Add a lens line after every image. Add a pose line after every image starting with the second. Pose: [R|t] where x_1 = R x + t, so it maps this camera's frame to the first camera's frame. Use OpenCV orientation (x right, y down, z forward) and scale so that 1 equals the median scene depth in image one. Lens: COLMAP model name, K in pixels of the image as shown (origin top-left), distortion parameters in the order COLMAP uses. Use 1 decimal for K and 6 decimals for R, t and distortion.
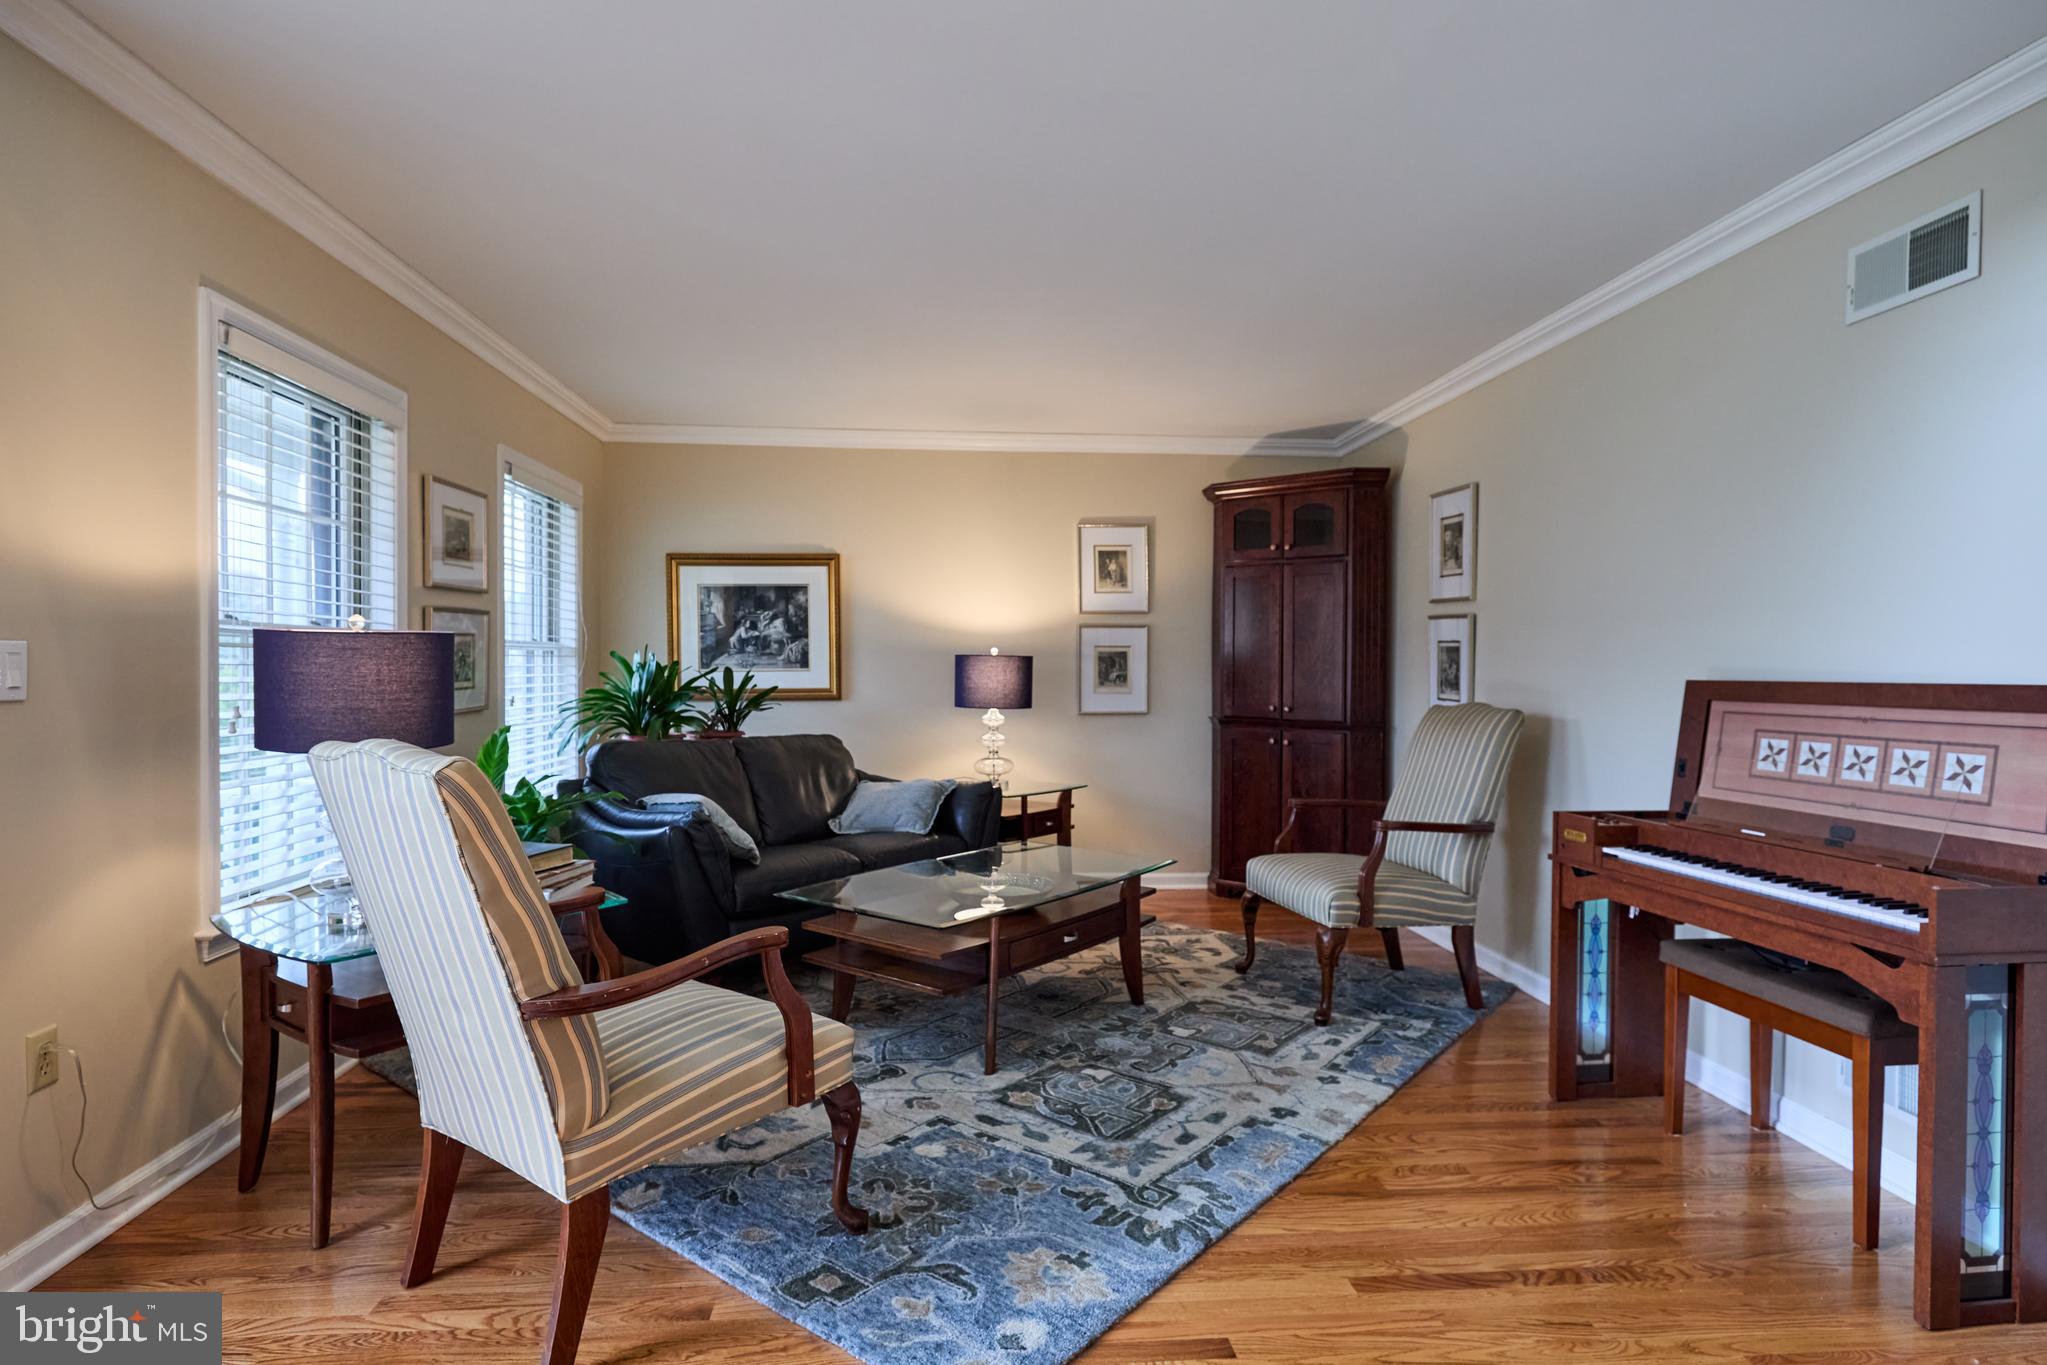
lens RADIAL K [[1071.7, 0, 1023.5], [0, 1071.7, 682.5], [0, 0, 1]] dist [0.001656, -0.000041]
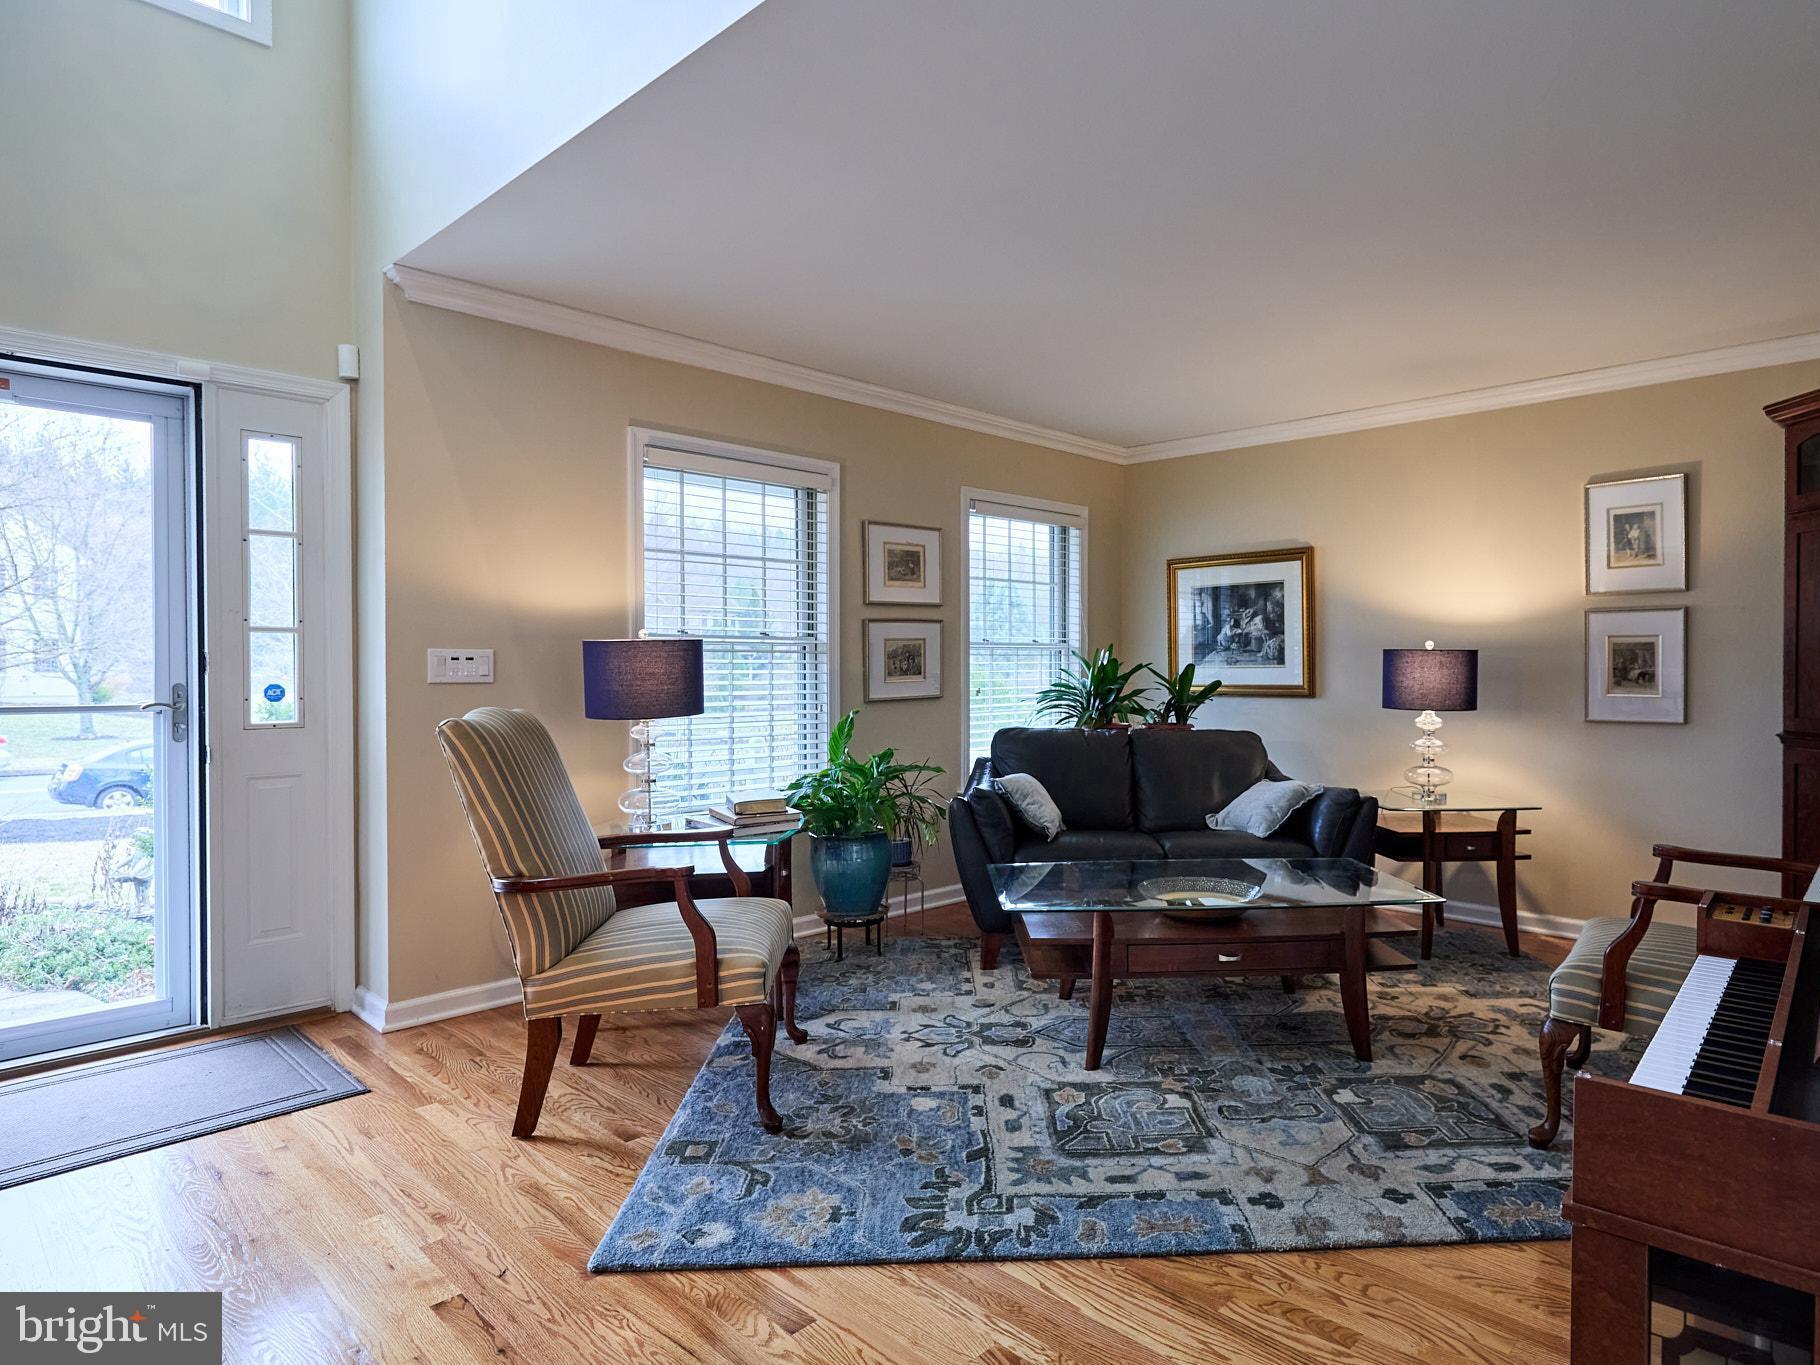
lens RADIAL K [[1014.8, 0, 910.0], [0, 1014.8, 682.5], [0, 0, 1]] dist [0.003587, 0.000048]
pose [[0.686952, 0.010791, -0.726622, 0.472562], [-0.008614, 0.999940, 0.006706, -0.000561], [0.726651, 0.001652, 0.687004, 0.200269]]
